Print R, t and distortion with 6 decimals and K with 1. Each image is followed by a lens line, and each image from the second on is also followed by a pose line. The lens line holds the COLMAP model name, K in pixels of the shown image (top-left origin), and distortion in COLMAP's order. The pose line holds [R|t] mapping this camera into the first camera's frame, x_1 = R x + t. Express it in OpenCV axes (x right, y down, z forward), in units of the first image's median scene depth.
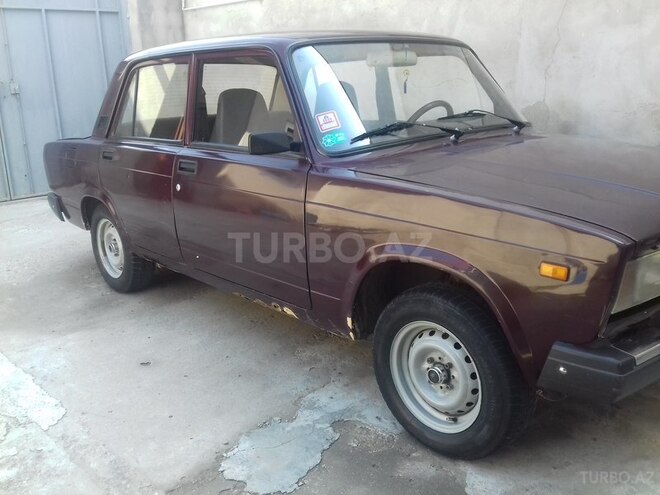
lens RADIAL K [[619.5, 0, 330.0], [0, 619.5, 247.5], [0, 0, 1]] dist [0.105574, -0.268217]
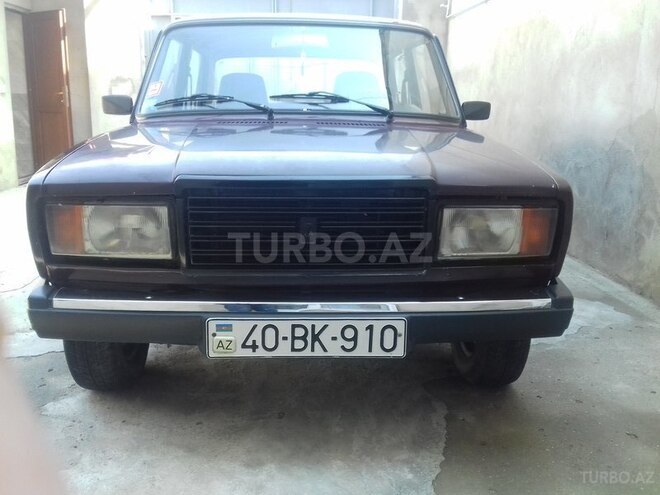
lens RADIAL K [[619.5, 0, 330.0], [0, 619.5, 247.5], [0, 0, 1]] dist [0.105574, -0.268217]
pose [[0.763690, 0.187092, -0.617879, 0.758524], [-0.205930, 0.977686, 0.041514, -0.023741], [0.611858, 0.095536, 0.785176, 0.239202]]
